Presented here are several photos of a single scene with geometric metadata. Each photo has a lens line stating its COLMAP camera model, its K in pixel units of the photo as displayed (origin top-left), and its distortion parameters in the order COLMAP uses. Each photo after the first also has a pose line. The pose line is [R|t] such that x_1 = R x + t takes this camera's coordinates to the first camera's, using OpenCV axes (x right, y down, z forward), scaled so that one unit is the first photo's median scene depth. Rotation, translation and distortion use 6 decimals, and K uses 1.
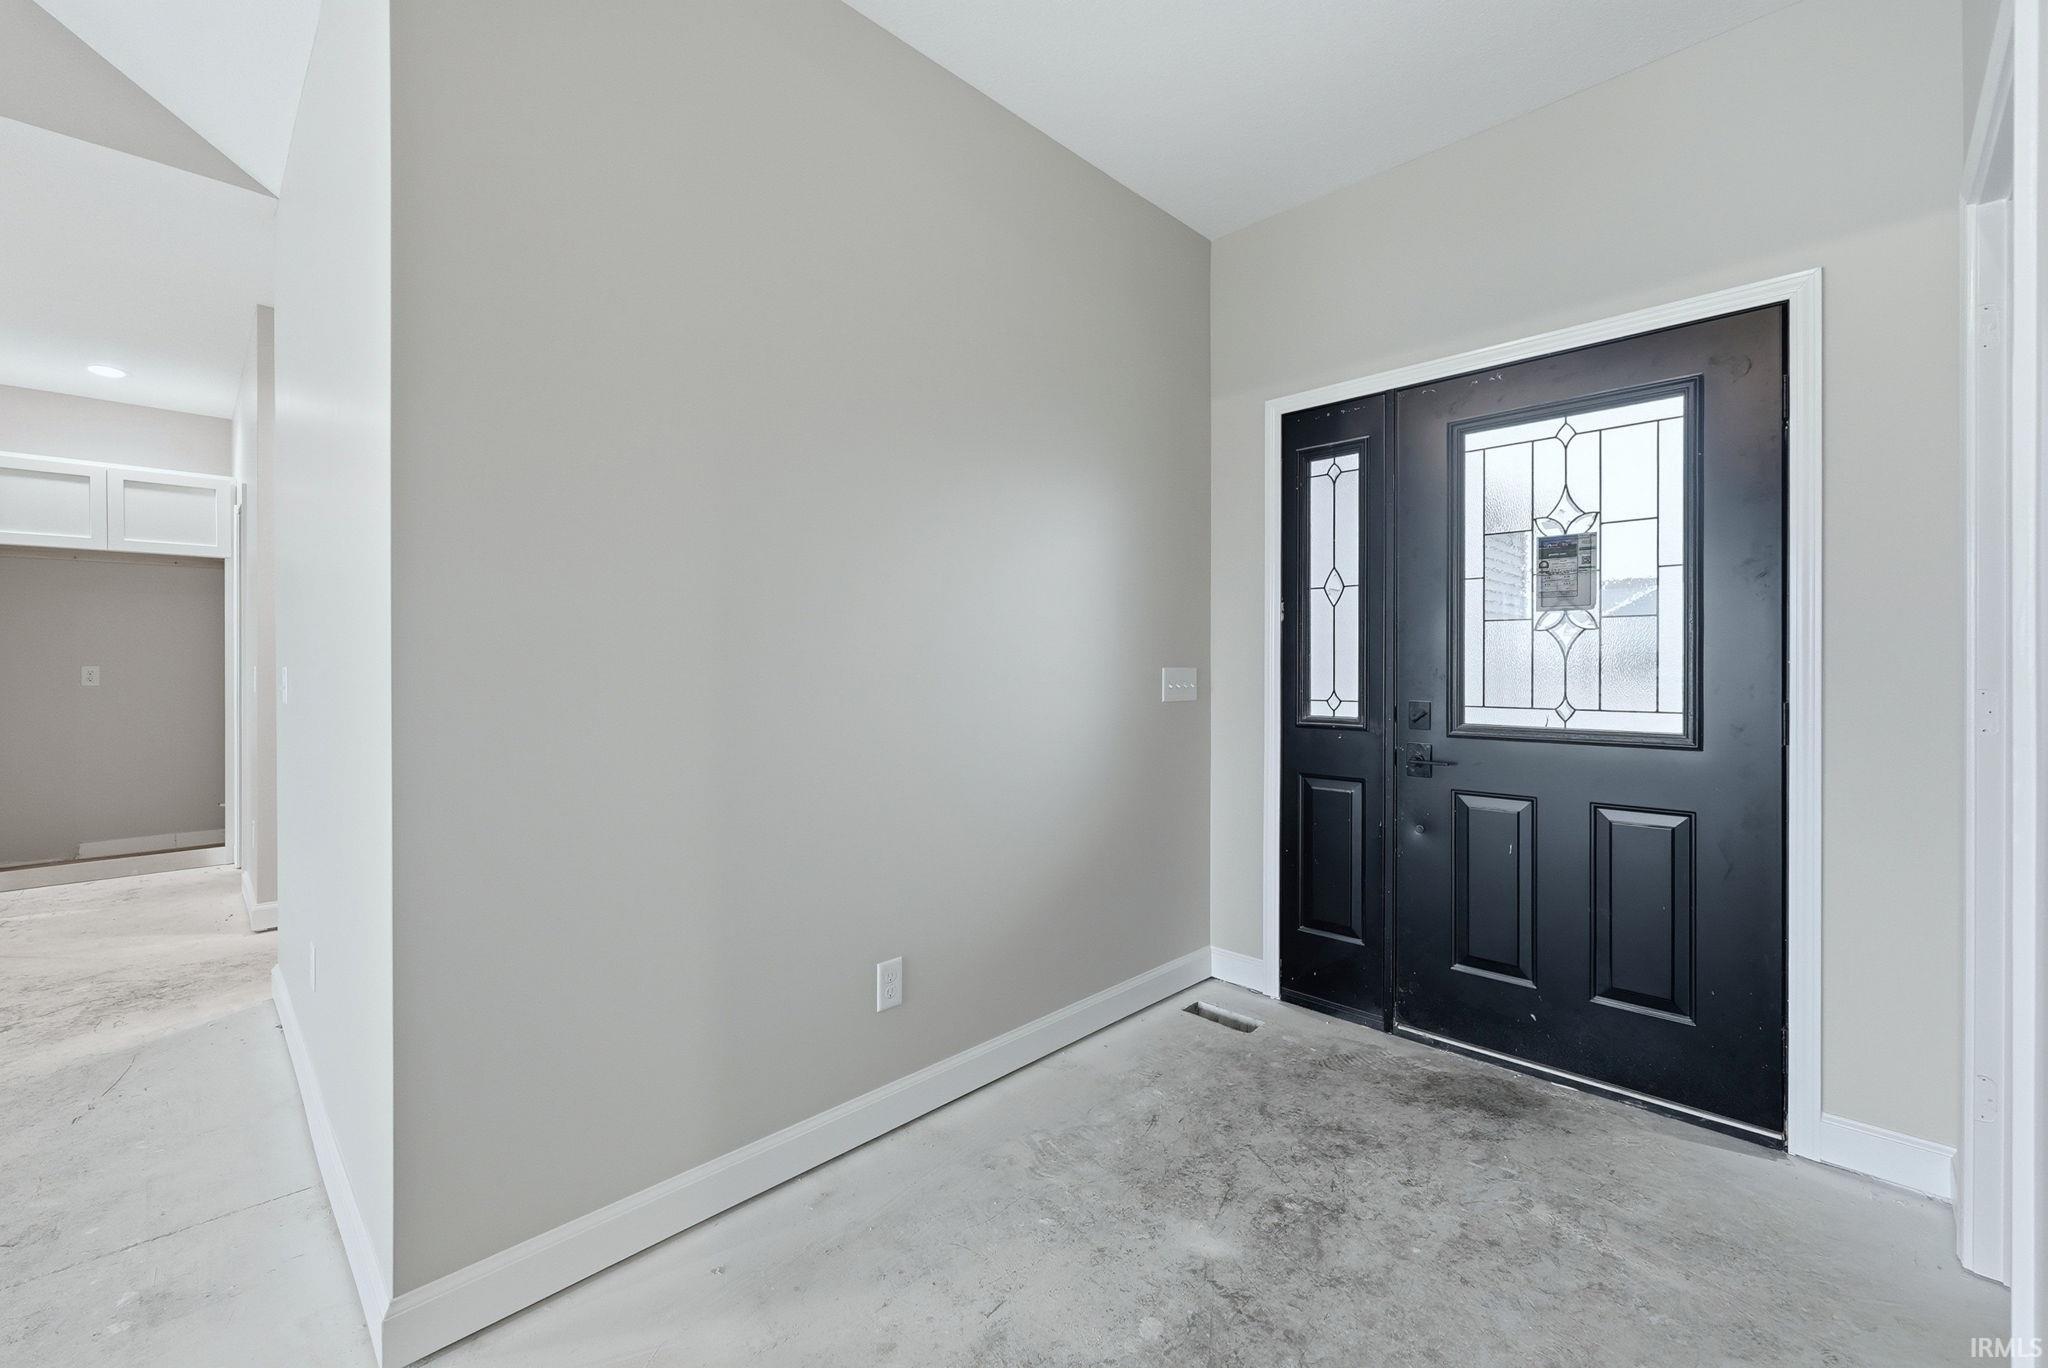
lens RADIAL K [[843.1, 0, 1007.3], [0, 843.1, 670.5], [0, 0, 1]] dist [-0.001732, 0.000072]
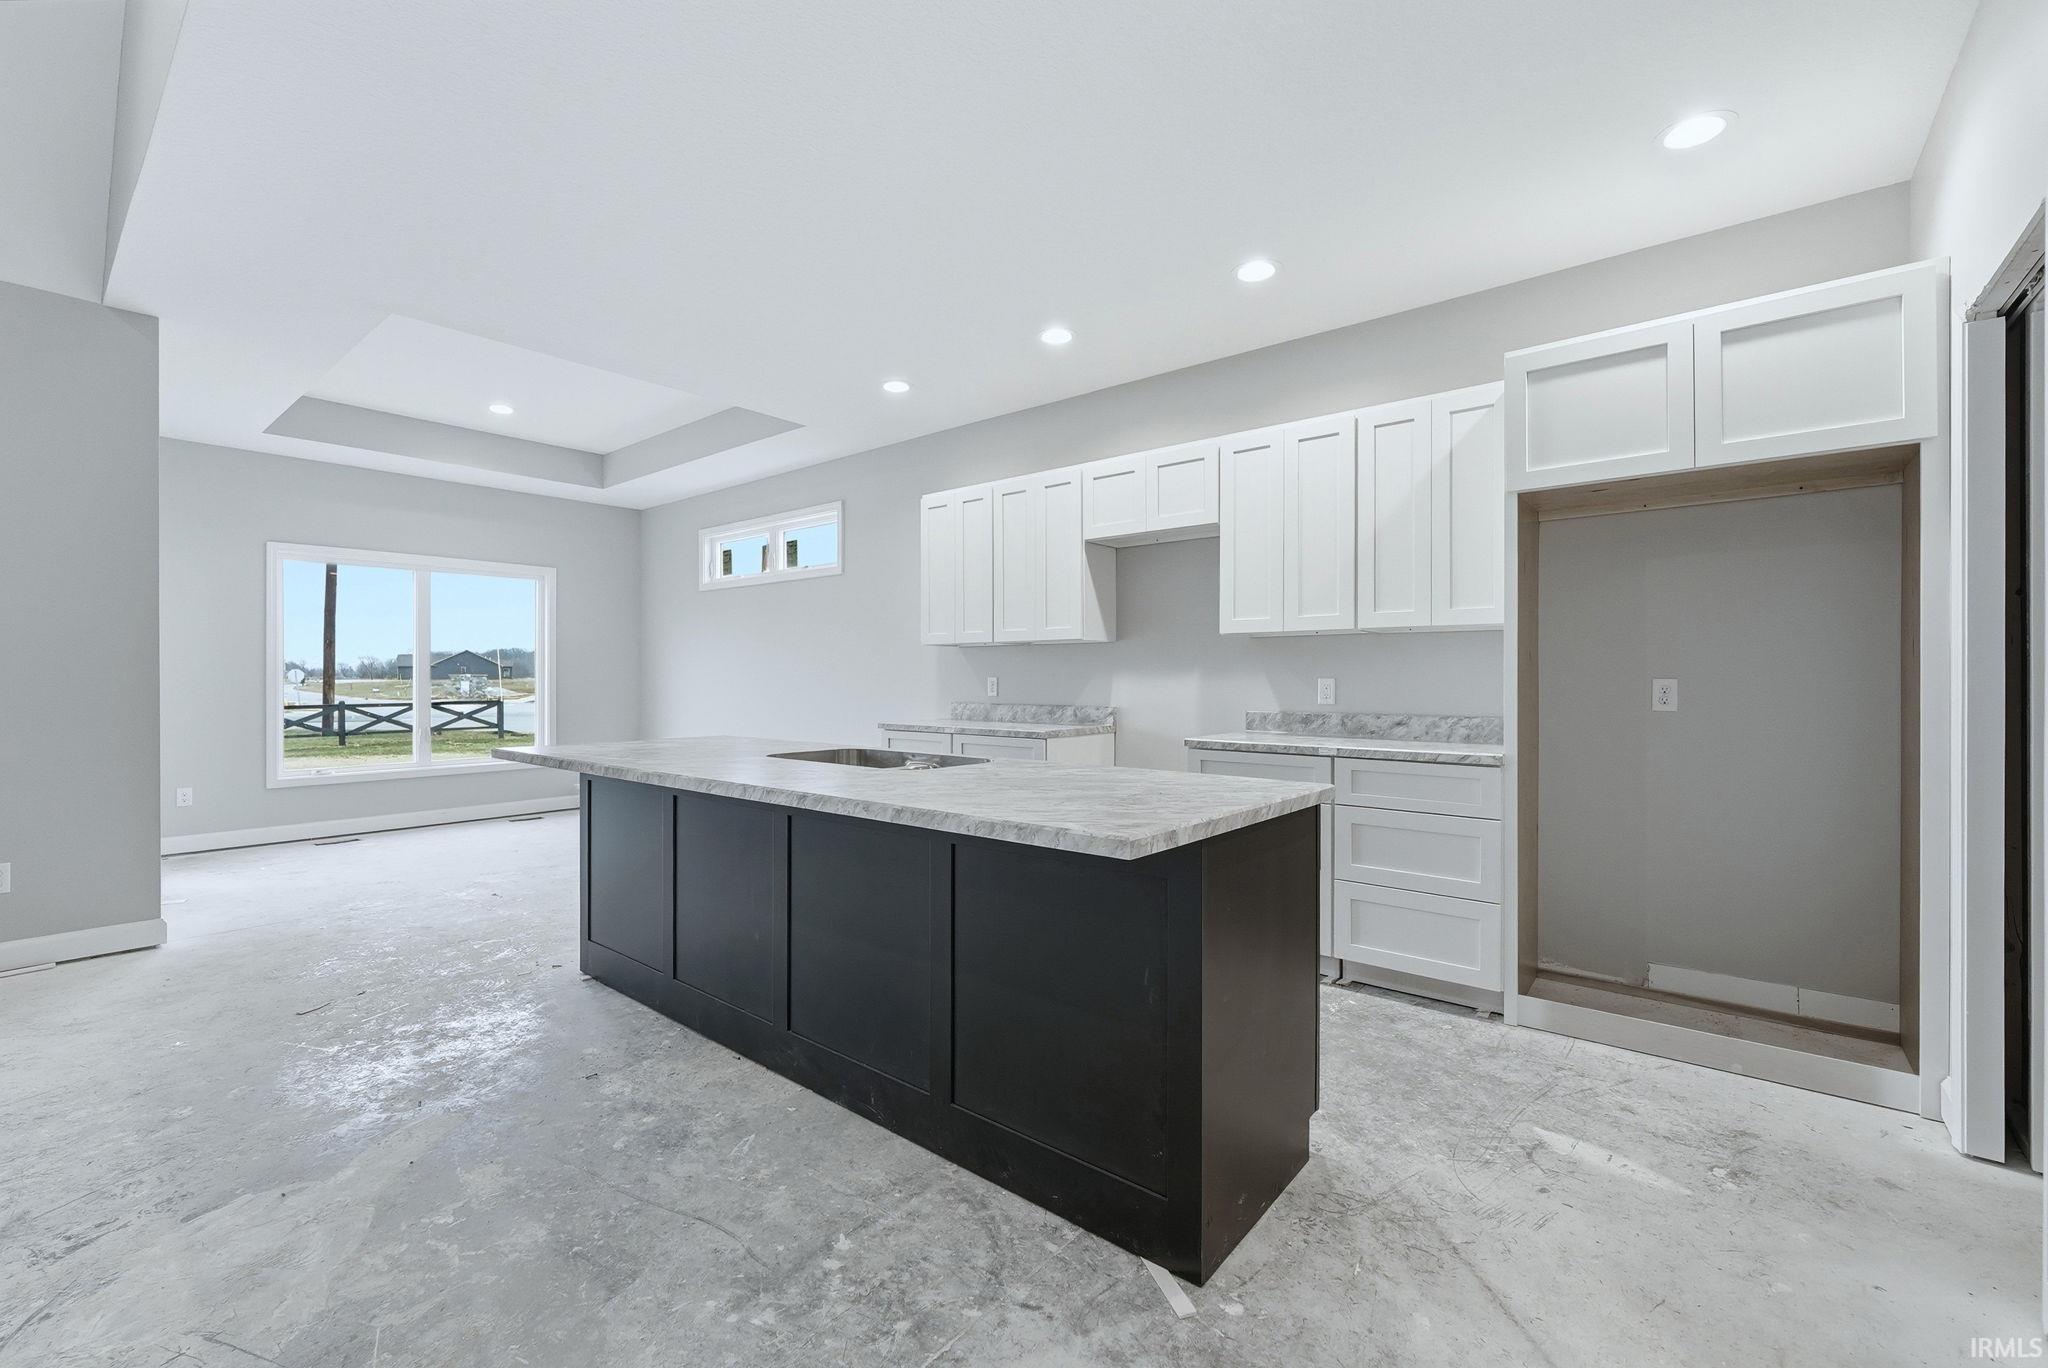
lens RADIAL K [[843.1, 0, 1008.8], [0, 843.1, 678.8], [0, 0, 1]] dist [-0.001732, 0.000072]
pose [[0.092809, -0.000350, -0.995684, -0.905385], [-0.003324, 0.999994, -0.000661, -0.006192], [0.995678, 0.003371, 0.092807, 0.807960]]
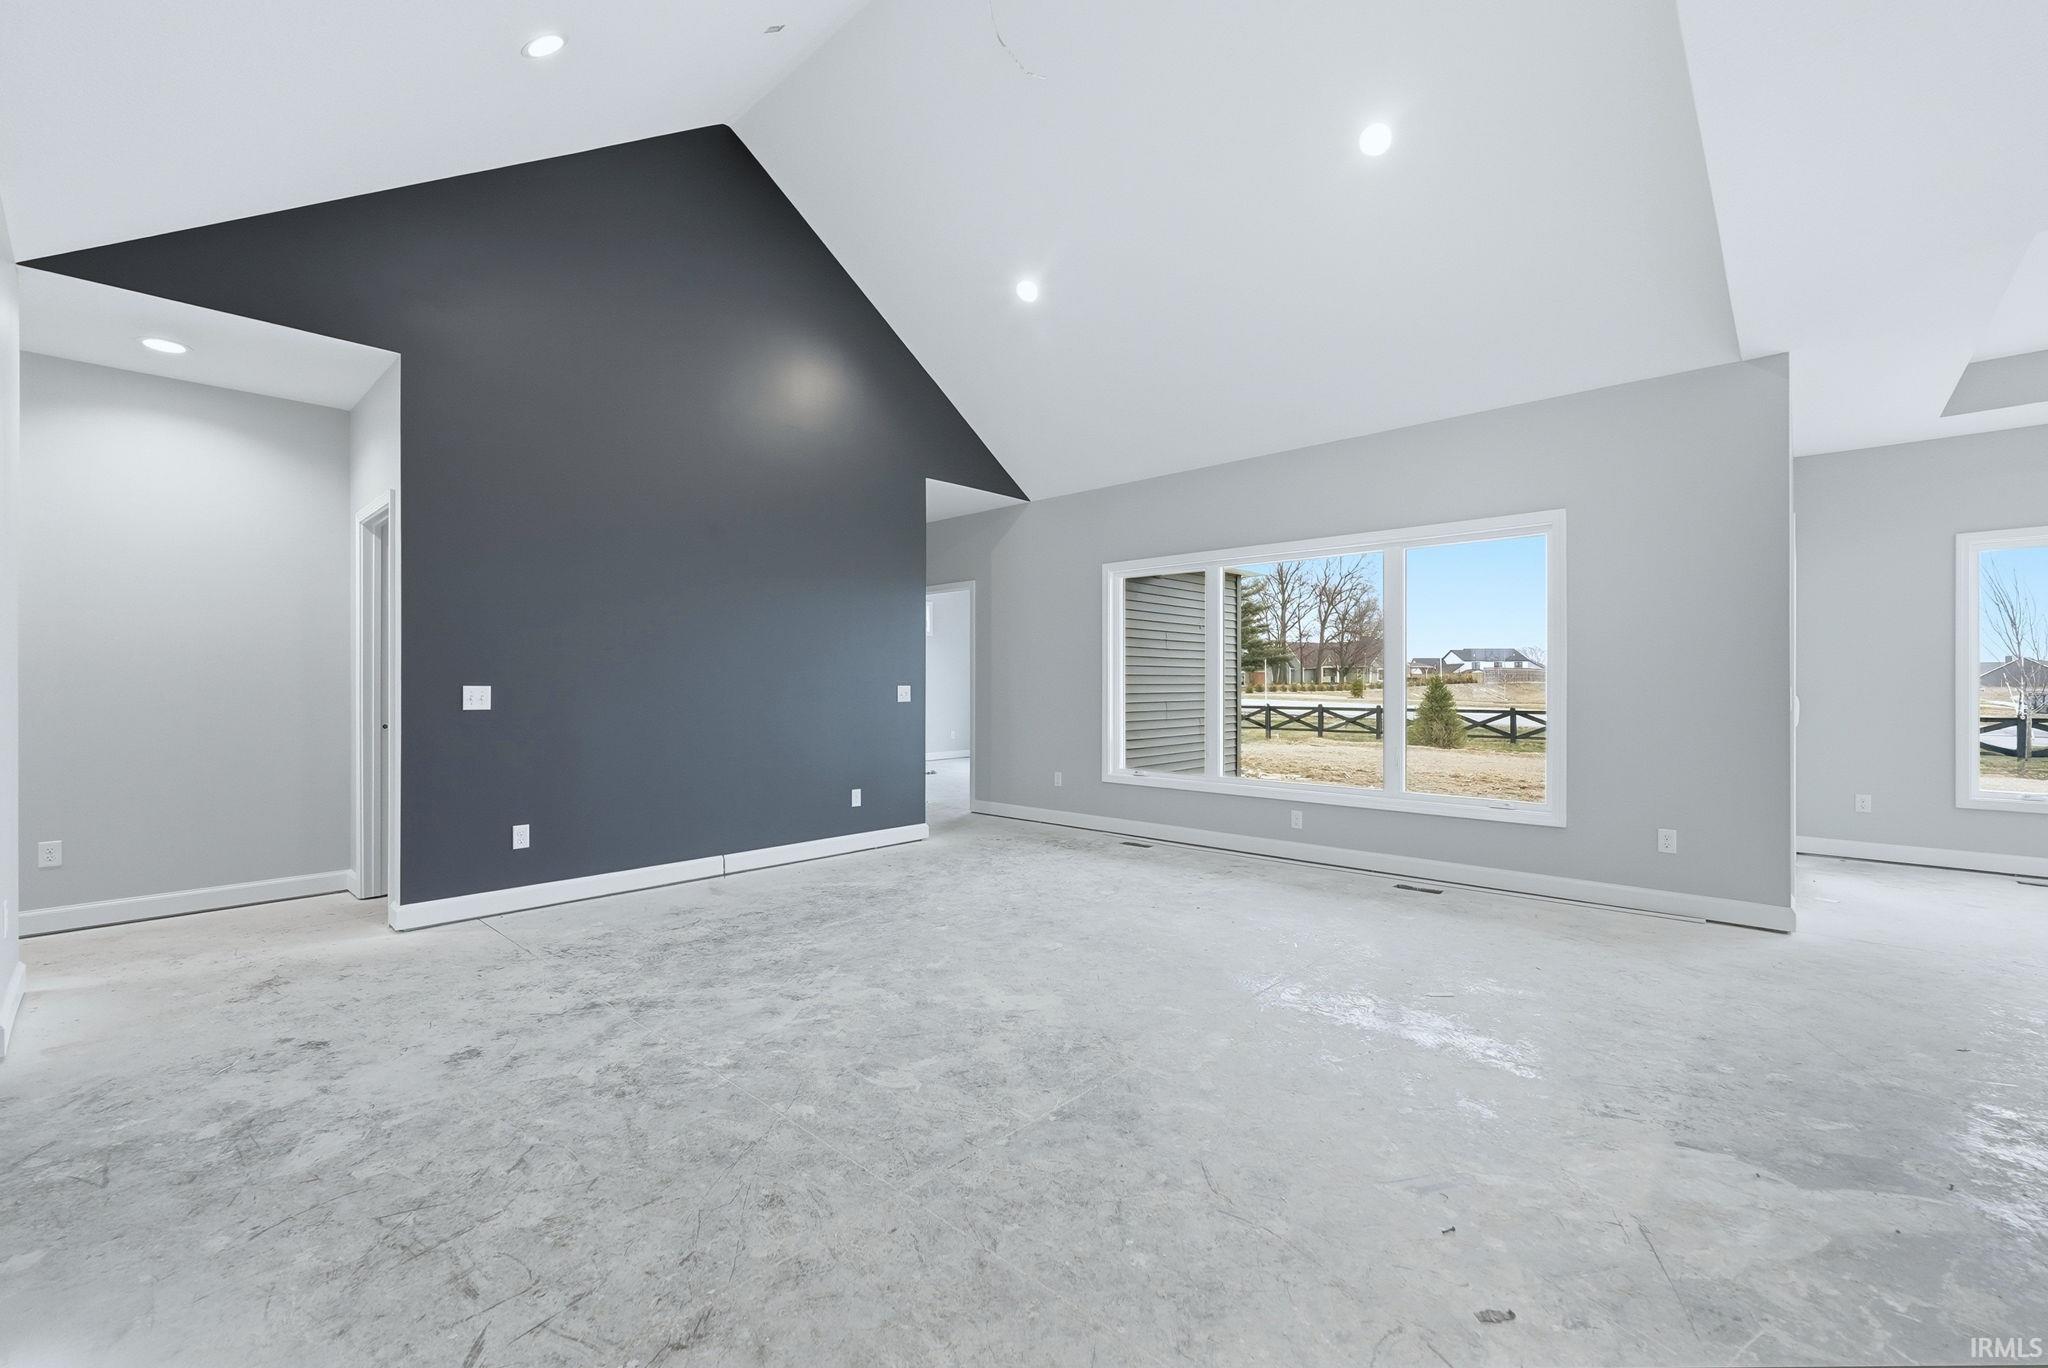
lens RADIAL K [[843.1, 0, 1009.6], [0, 843.1, 685.8], [0, 0, 1]] dist [-0.001732, 0.000072]
pose [[-0.999420, -0.001146, -0.034031, -0.973179], [-0.001313, 0.999987, 0.004881, -0.007972], [0.034025, 0.004923, -0.999409, 0.979768]]
